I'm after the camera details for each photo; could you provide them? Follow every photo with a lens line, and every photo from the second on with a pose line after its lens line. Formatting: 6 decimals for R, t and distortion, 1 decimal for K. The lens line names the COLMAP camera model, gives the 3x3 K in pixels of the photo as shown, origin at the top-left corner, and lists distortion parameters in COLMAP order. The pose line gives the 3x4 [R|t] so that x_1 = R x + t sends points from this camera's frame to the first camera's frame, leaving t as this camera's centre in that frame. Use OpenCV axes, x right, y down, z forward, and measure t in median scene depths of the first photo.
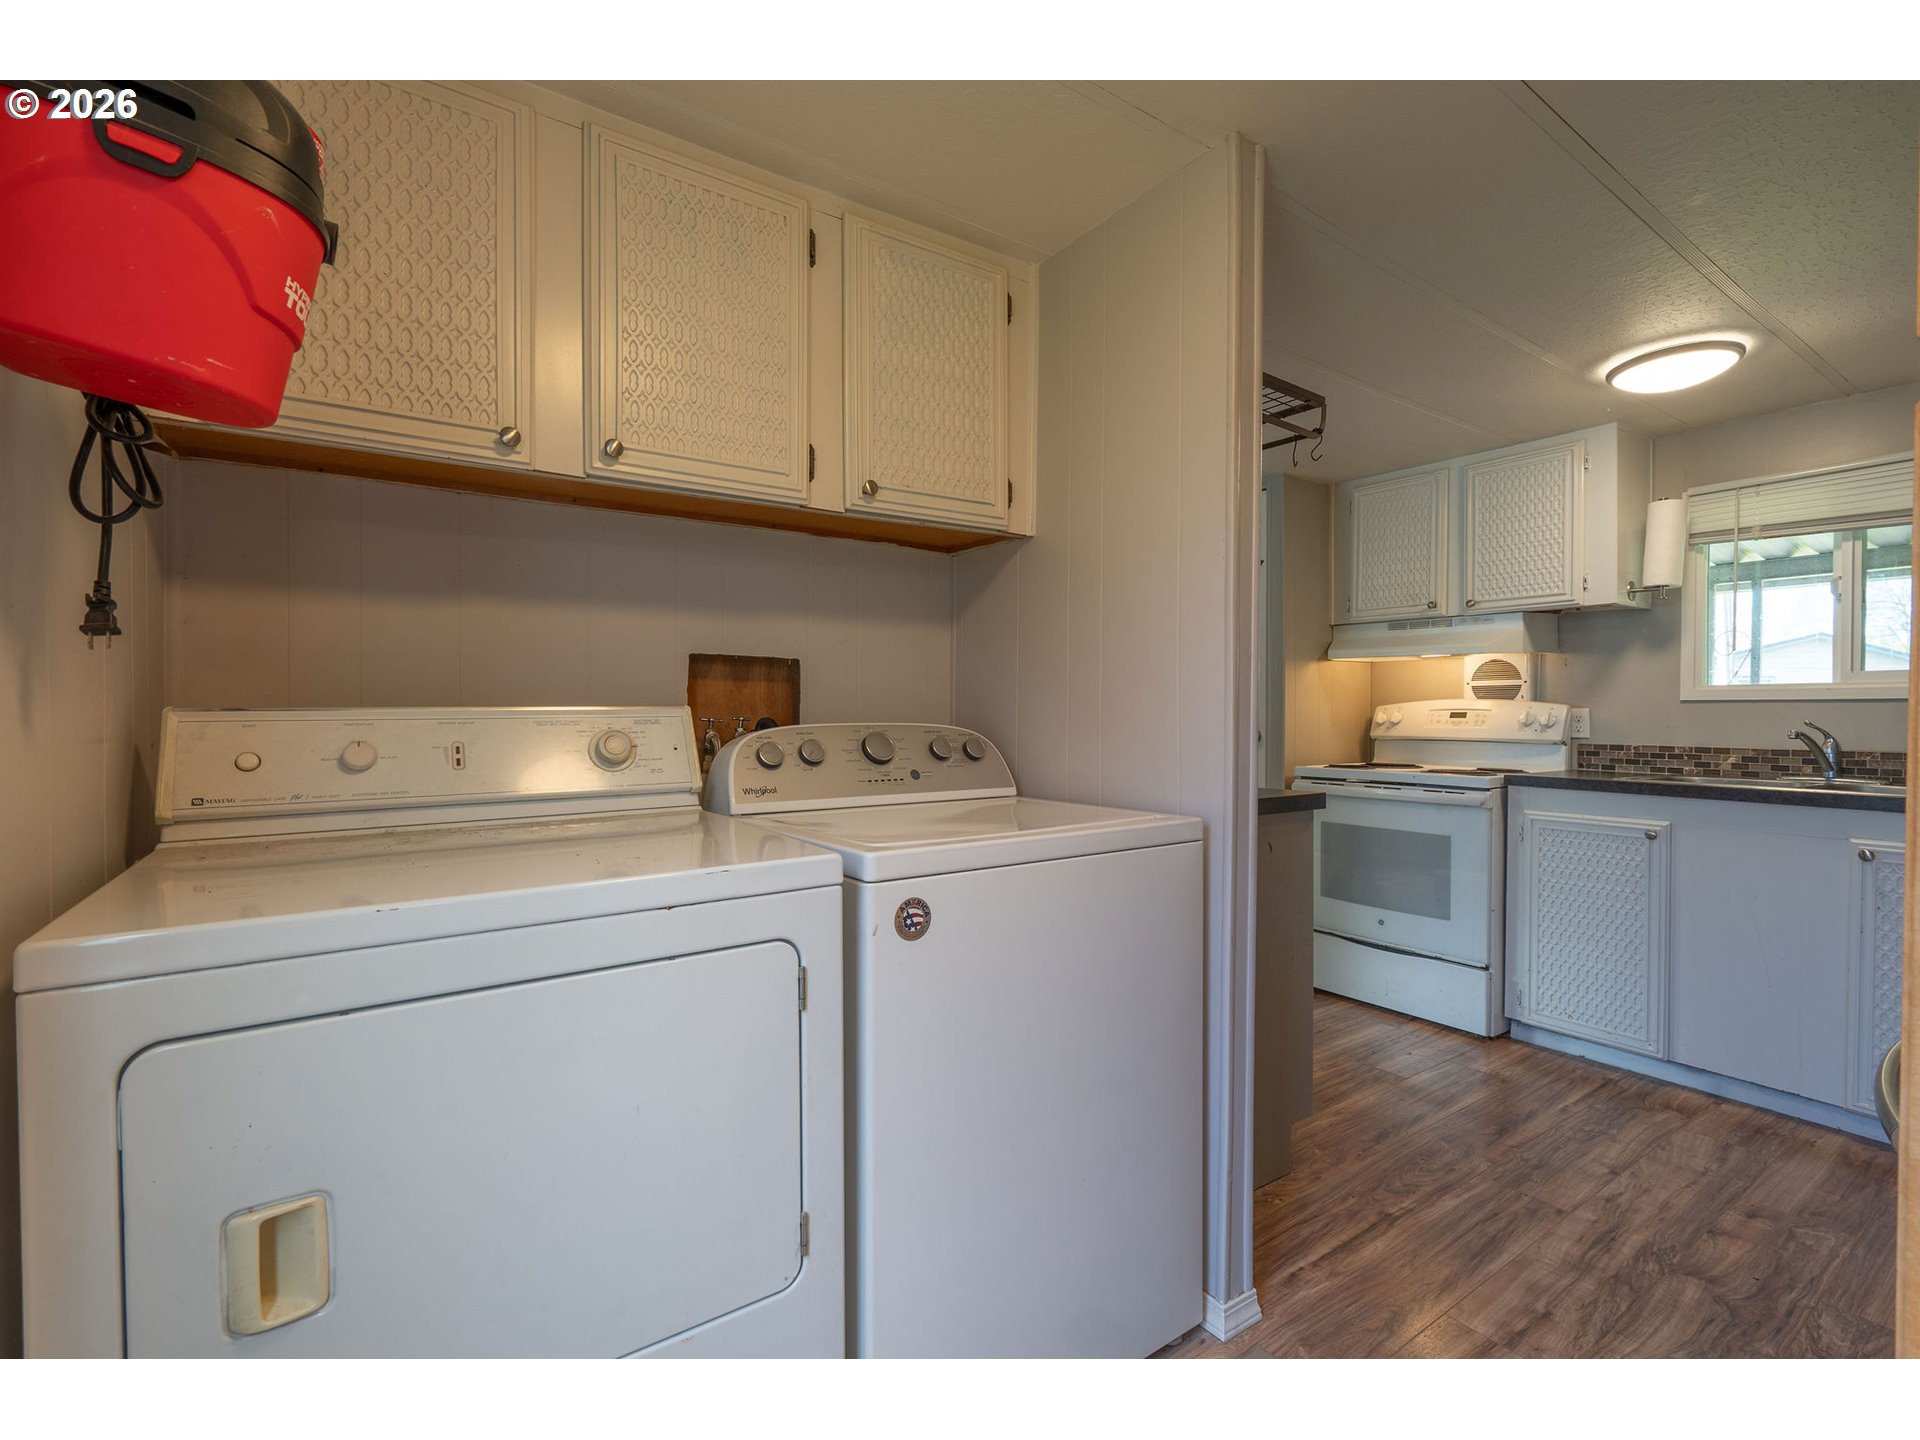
lens RADIAL K [[864.6, 0, 960.7], [0, 864.6, 721.8], [0, 0, 1]] dist [-0.008218, 0.001004]
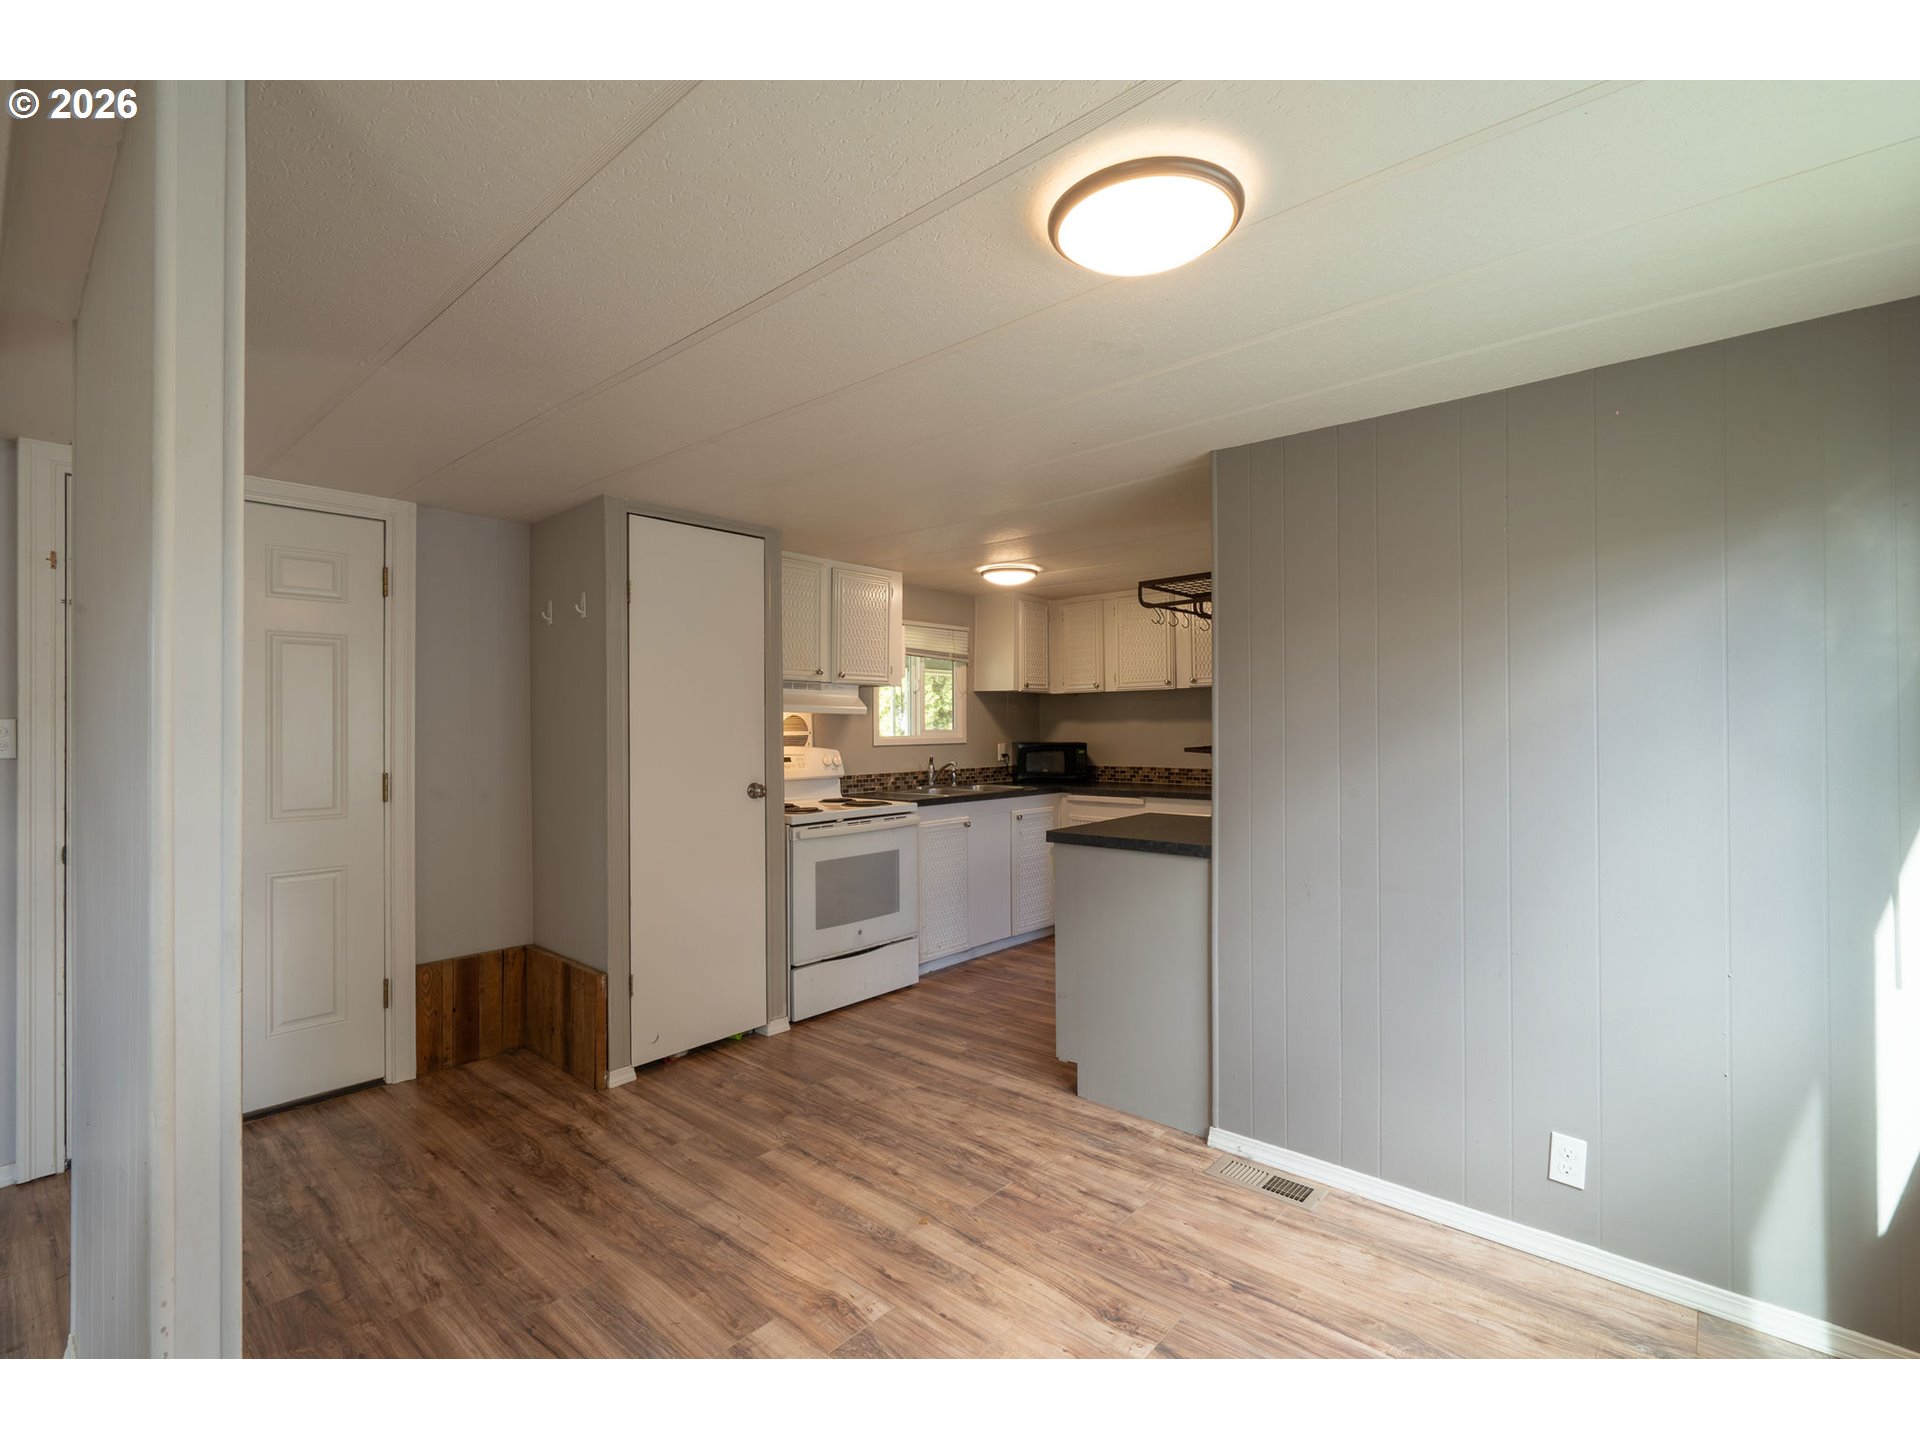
lens RADIAL K [[864.6, 0, 957.1], [0, 864.6, 725.5], [0, 0, 1]] dist [-0.008218, 0.001004]
pose [[-0.235183, -0.003928, 0.971943, -0.958200], [0.015354, 0.999852, 0.007756, -0.089263], [-0.971830, 0.016747, -0.235088, 1.503180]]
